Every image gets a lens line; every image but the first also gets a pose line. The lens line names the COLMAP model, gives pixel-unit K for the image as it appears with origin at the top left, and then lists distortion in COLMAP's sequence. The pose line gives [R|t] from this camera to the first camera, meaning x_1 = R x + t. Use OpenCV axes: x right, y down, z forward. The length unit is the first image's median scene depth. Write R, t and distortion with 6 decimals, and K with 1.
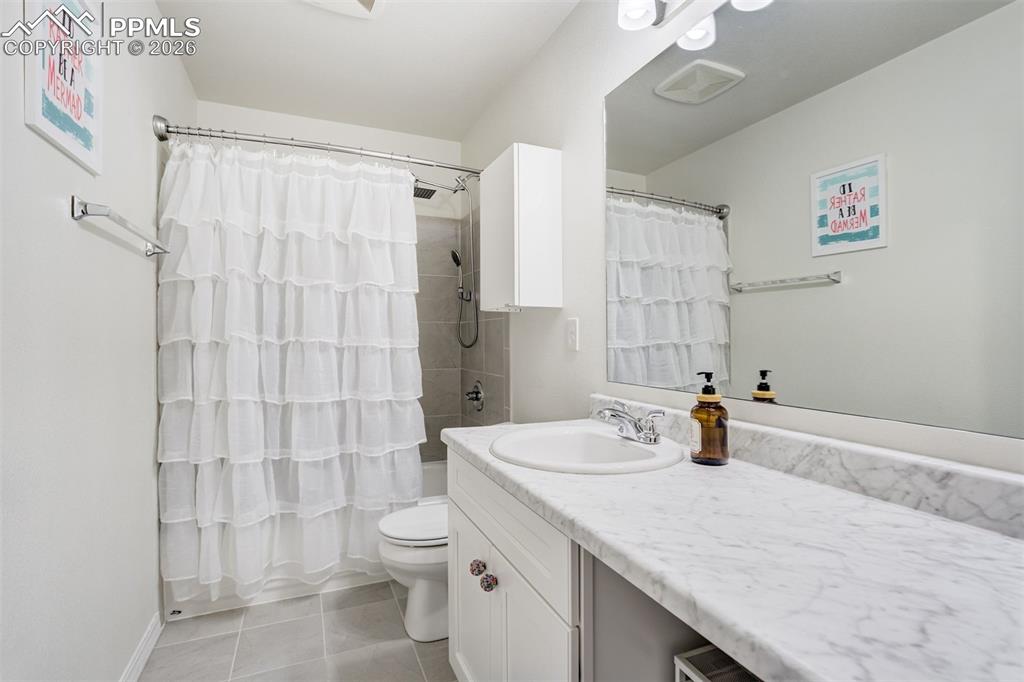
lens RADIAL K [[558.4, 0, 512.0], [0, 558.4, 331.0], [0, 0, 1]] dist [0.000668, 0.000897]
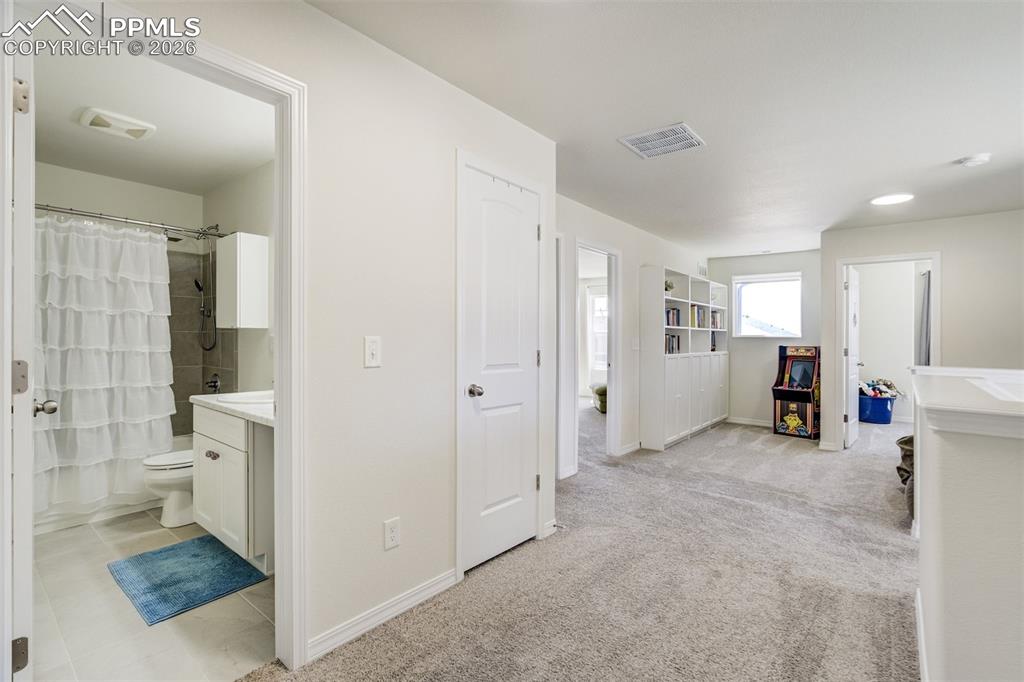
lens RADIAL K [[558.4, 0, 512.0], [0, 558.4, 331.0], [0, 0, 1]] dist [0.000668, 0.000897]
pose [[0.915731, 0.005599, 0.401753, 0.076764], [-0.007584, 0.999966, 0.003349, -0.039907], [-0.401721, -0.006113, 0.915742, -0.800826]]
